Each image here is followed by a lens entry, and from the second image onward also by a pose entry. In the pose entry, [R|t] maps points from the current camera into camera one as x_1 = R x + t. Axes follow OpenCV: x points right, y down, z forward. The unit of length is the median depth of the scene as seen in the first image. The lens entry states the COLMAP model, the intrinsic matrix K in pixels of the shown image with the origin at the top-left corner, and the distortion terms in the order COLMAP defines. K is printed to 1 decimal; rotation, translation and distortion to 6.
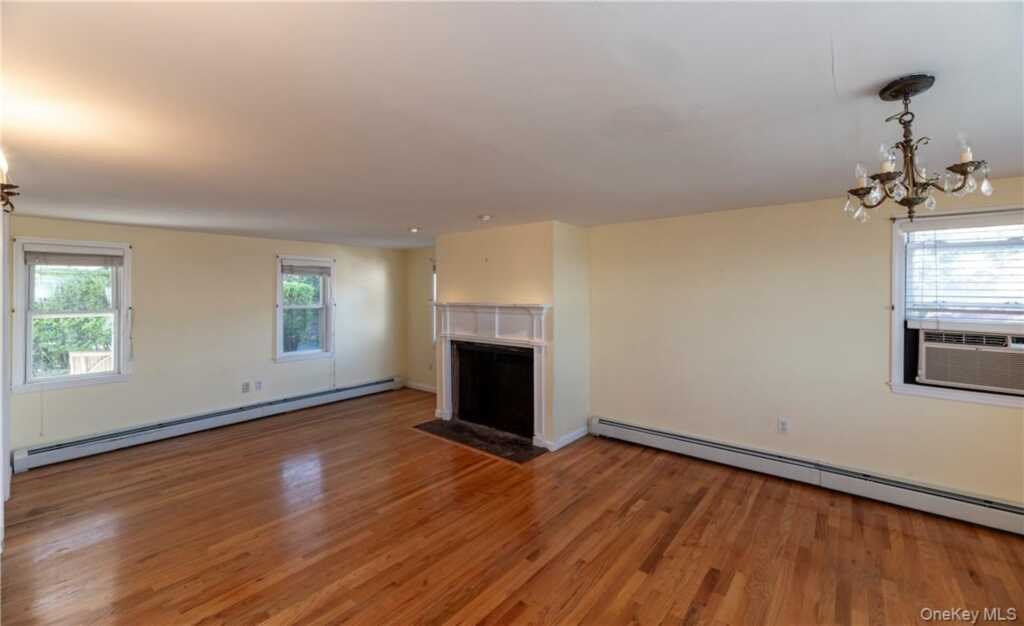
lens RADIAL K [[403.8, 0, 517.9], [0, 403.8, 290.1], [0, 0, 1]] dist [-0.021004, -0.000067]
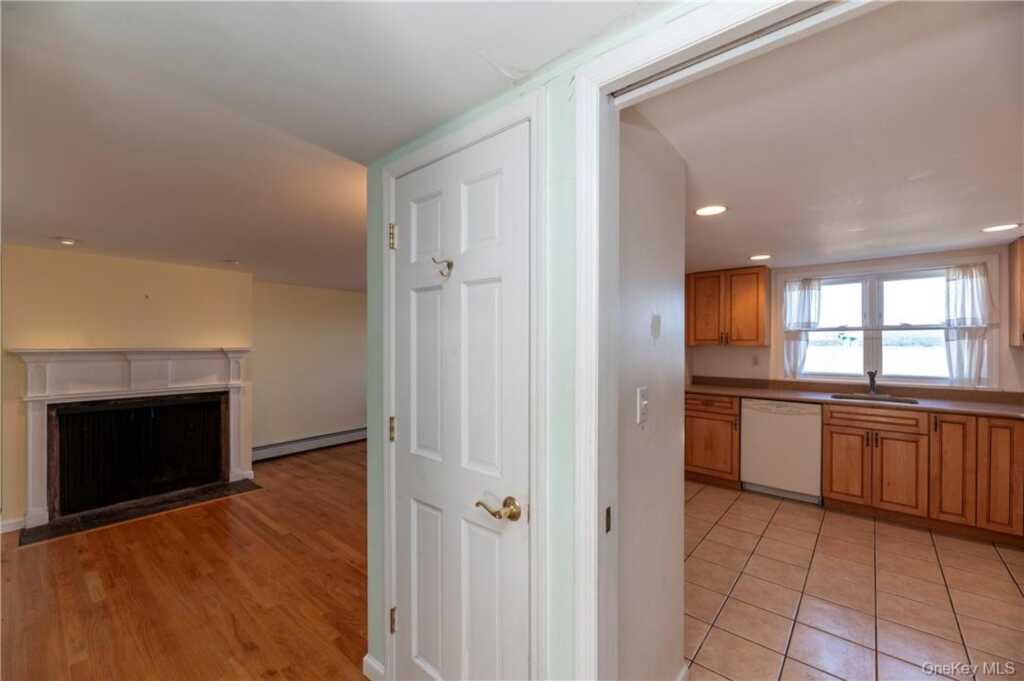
lens RADIAL K [[410.9, 0, 515.2], [0, 410.9, 345.9], [0, 0, 1]] dist [-0.001227, -0.000260]
pose [[0.012398, 0.001679, 0.999922, -1.021559], [-0.007499, 0.999971, -0.001586, 0.024728], [-0.999895, -0.007479, 0.012411, 0.246564]]
